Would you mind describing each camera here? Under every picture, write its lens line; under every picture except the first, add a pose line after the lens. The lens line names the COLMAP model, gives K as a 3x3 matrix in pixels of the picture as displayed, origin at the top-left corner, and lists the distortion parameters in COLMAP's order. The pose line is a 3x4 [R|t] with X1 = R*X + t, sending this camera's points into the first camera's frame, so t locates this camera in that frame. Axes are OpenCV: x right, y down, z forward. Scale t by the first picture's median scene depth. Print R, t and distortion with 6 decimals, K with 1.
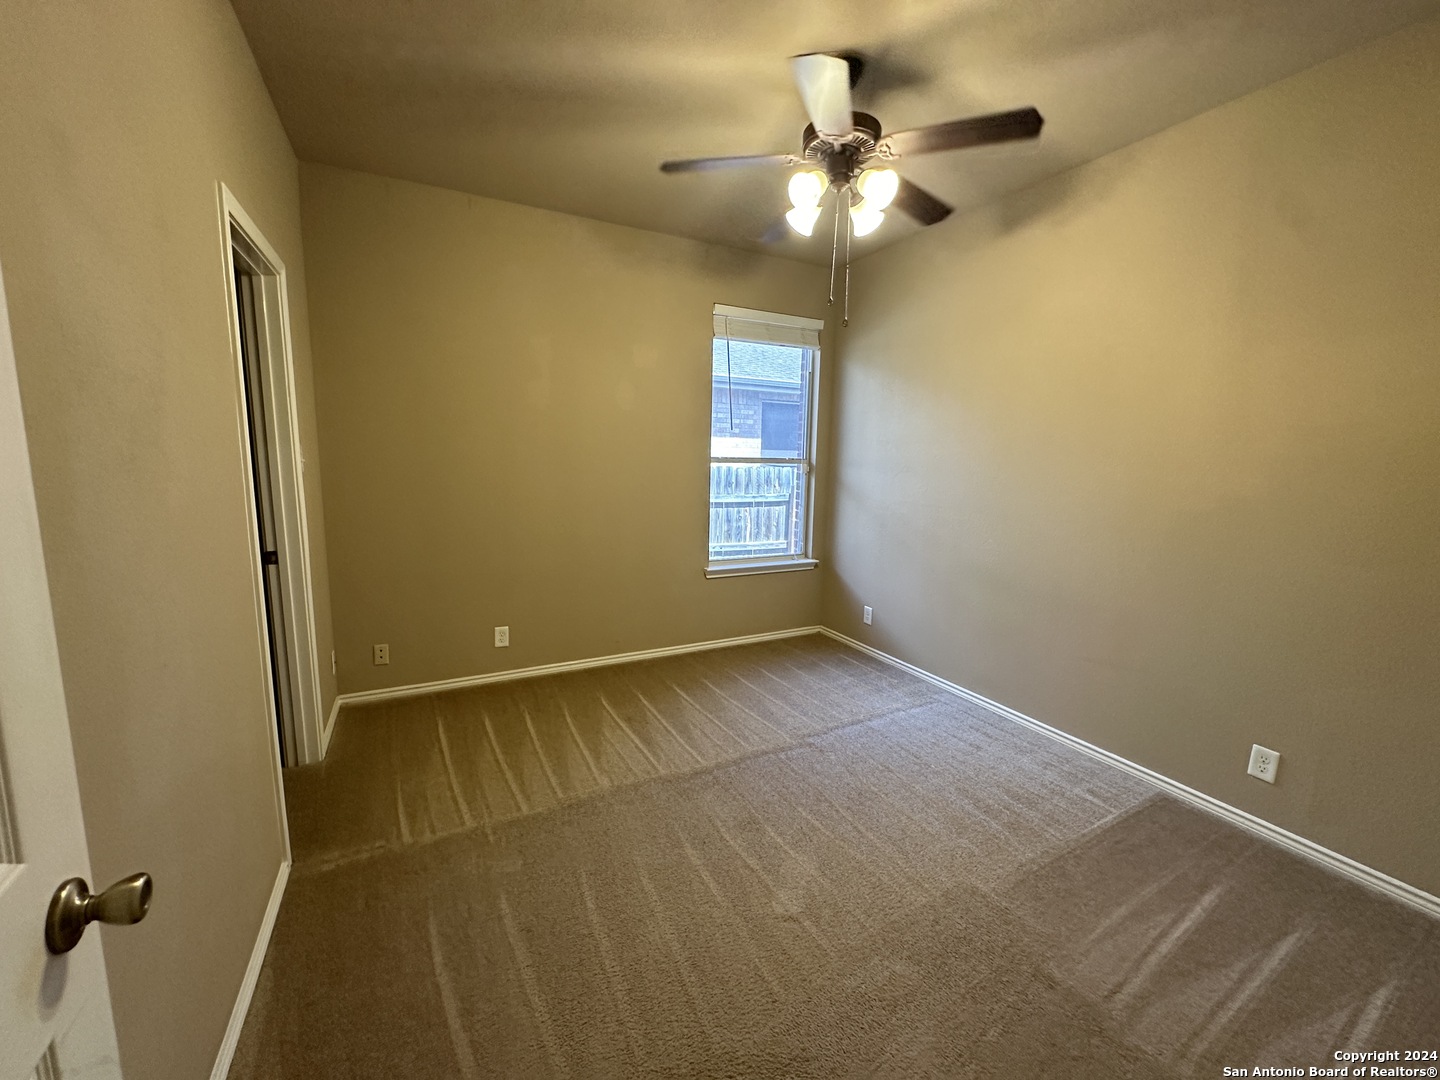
lens RADIAL K [[575.3, 0, 722.0], [0, 575.3, 541.2], [0, 0, 1]] dist [-0.003810, 0.000726]
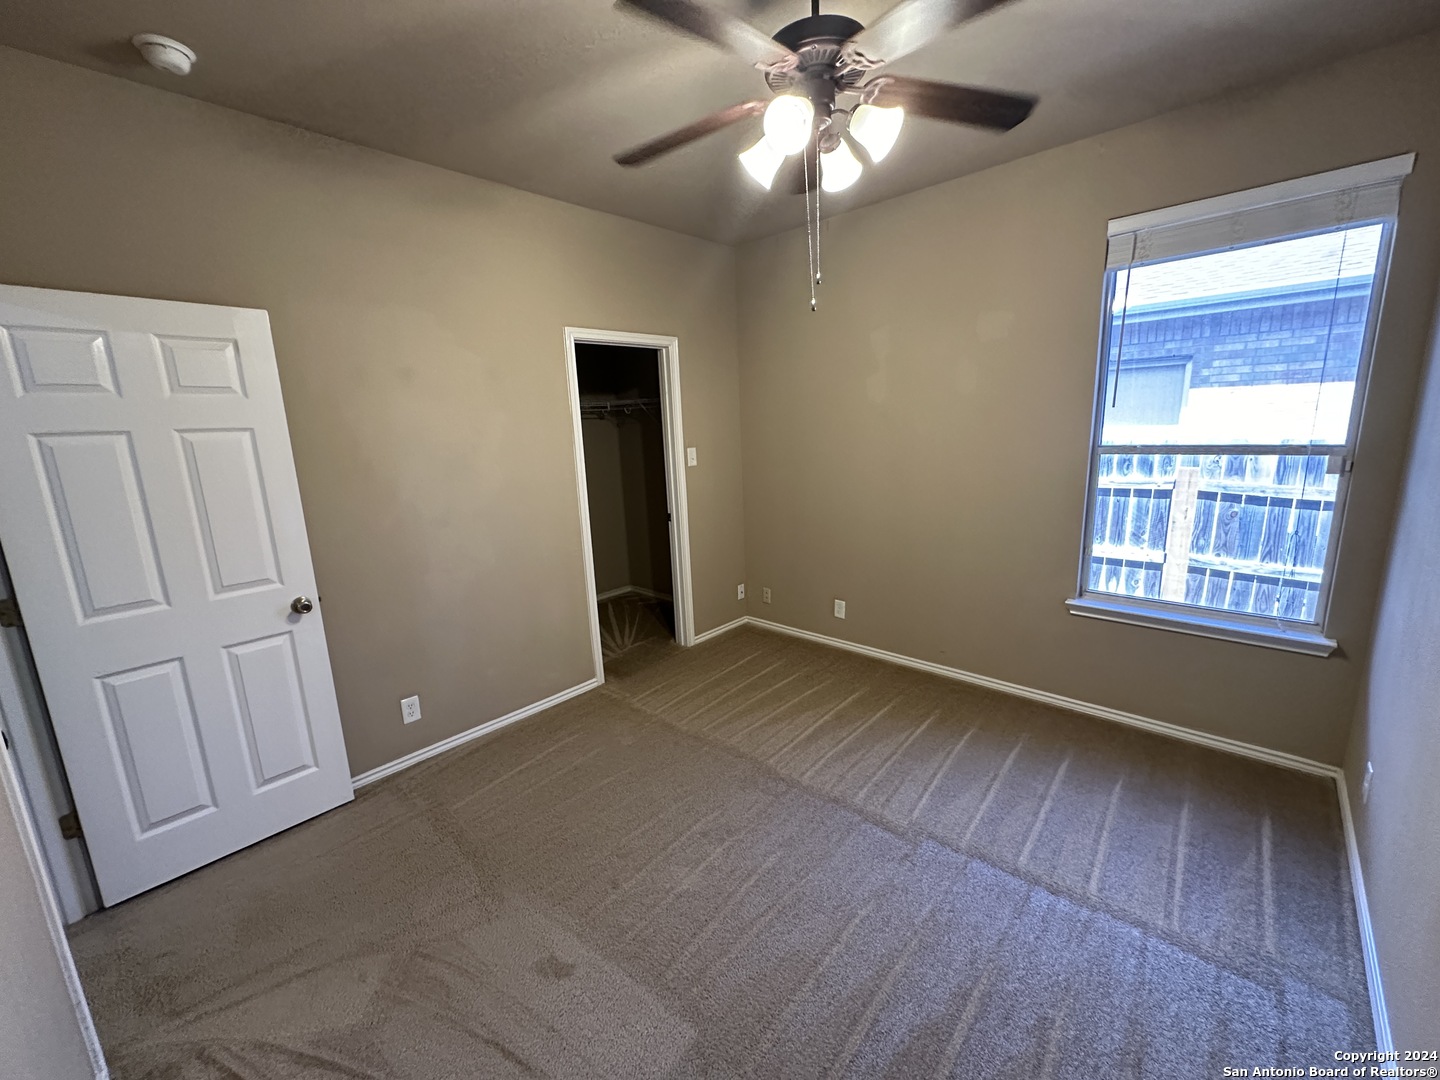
lens RADIAL K [[575.3, 0, 719.1], [0, 575.3, 537.8], [0, 0, 1]] dist [-0.003810, 0.000726]
pose [[0.331640, 0.152846, -0.930942, 0.631862], [-0.094120, 0.987226, 0.128557, -0.105457], [0.938699, 0.044986, 0.341789, 0.425556]]
